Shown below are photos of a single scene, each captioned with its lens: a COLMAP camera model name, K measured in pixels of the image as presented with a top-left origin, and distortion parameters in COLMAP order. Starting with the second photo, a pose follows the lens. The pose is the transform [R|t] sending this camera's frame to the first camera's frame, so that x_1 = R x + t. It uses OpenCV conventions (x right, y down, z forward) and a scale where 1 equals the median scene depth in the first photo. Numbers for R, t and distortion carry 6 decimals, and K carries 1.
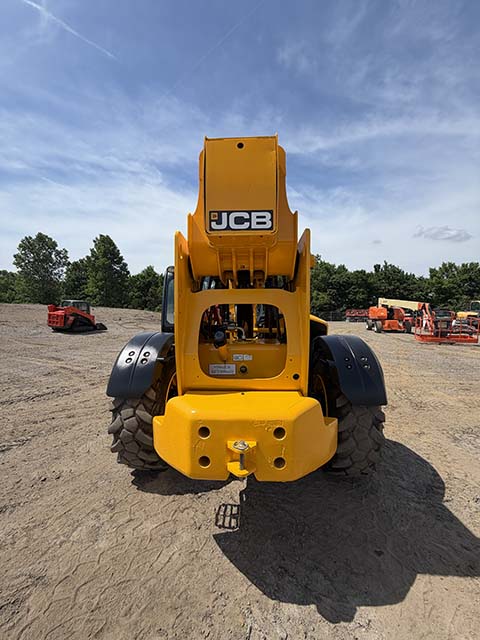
lens RADIAL K [[255.7, 0, 240.0], [0, 255.7, 317.5], [0, 0, 1]] dist [-0.000734, 0.000124]
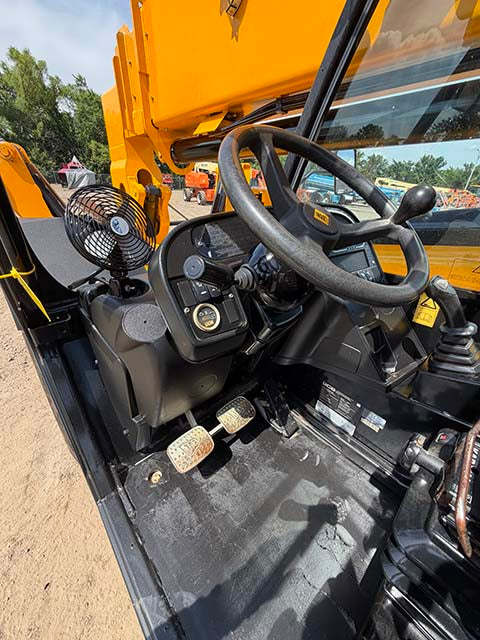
lens RADIAL K [[252.5, 0, 240.1], [0, 252.5, 317.6], [0, 0, 1]] dist [-0.000729, 0.000014]
pose [[0.711535, -0.310779, 0.630186, -0.159218], [-0.023682, 0.885753, 0.463552, -0.015737], [-0.702251, -0.344757, 0.622885, 0.813347]]
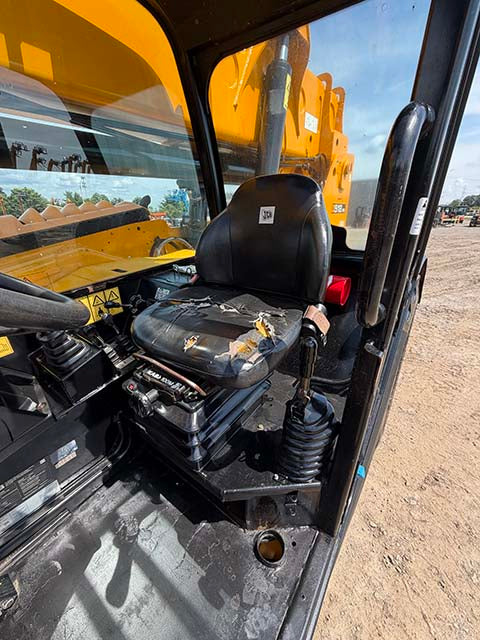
lens RADIAL K [[252.5, 0, 240.1], [0, 252.5, 317.6], [0, 0, 1]] dist [-0.000729, 0.000014]
pose [[-0.836193, -0.206078, 0.508245, -0.165649], [0.023194, 0.912601, 0.408192, -0.018996], [-0.547944, 0.353116, -0.758331, 0.856313]]
